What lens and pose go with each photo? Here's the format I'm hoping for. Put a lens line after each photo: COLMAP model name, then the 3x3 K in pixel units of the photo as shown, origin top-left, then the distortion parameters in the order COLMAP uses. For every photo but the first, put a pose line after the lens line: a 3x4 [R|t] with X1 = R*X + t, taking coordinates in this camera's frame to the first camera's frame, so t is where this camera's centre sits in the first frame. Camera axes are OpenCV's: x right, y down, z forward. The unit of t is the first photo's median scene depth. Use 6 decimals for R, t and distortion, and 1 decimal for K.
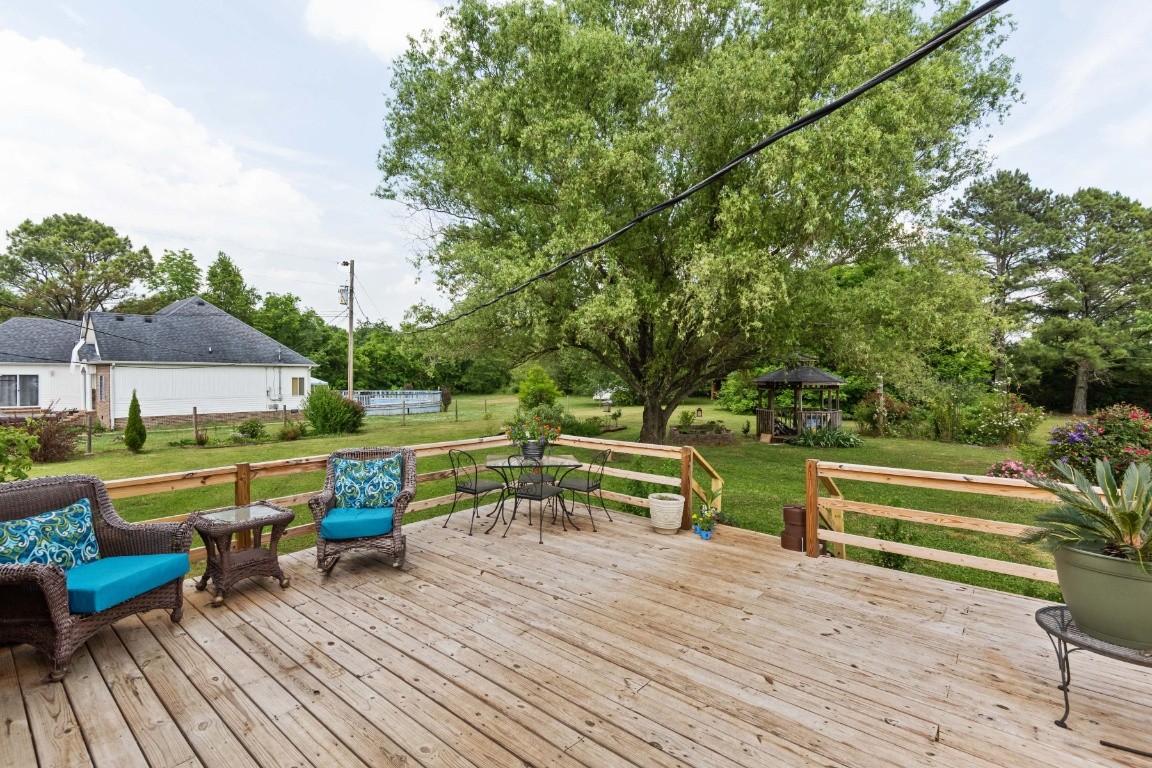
lens RADIAL K [[522.8, 0, 572.8], [0, 522.8, 379.5], [0, 0, 1]] dist [0.003289, -0.000472]
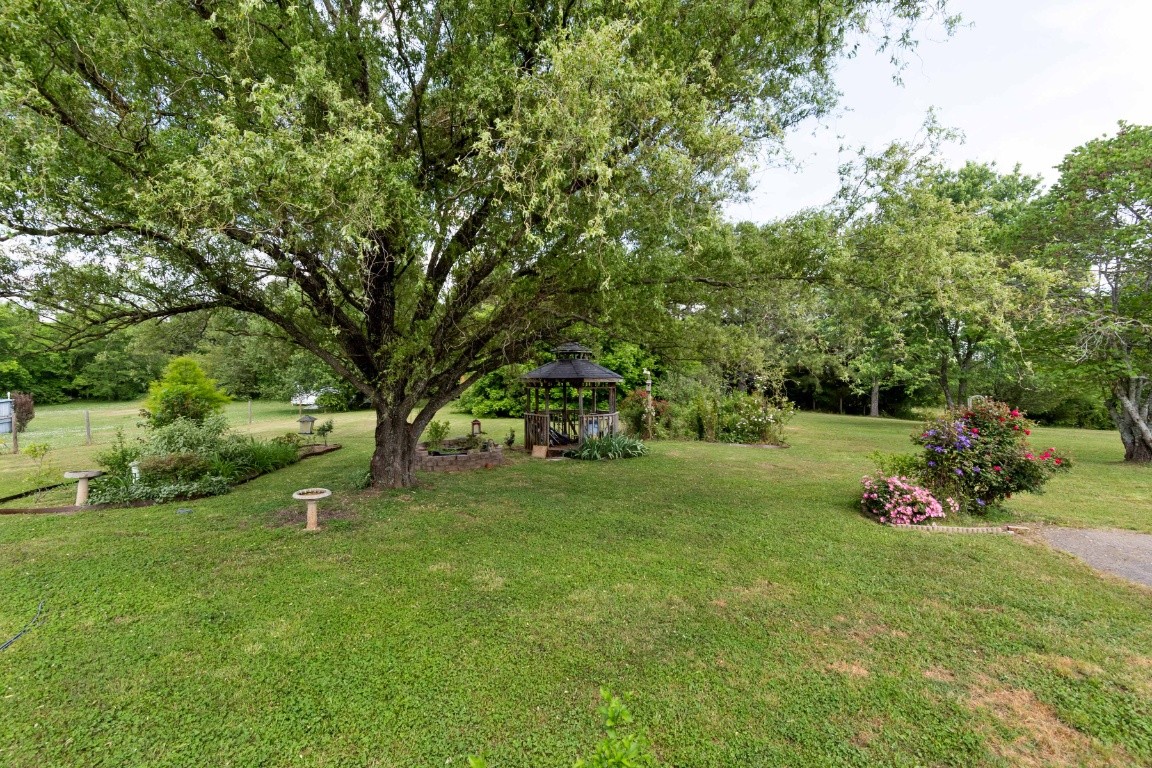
lens RADIAL K [[522.8, 0, 572.8], [0, 522.8, 379.5], [0, 0, 1]] dist [0.003289, -0.000472]
pose [[0.863735, -0.006021, 0.503910, 0.019525], [0.006301, 0.999979, 0.001147, 0.004682], [-0.503907, 0.002184, 0.863755, 0.248063]]
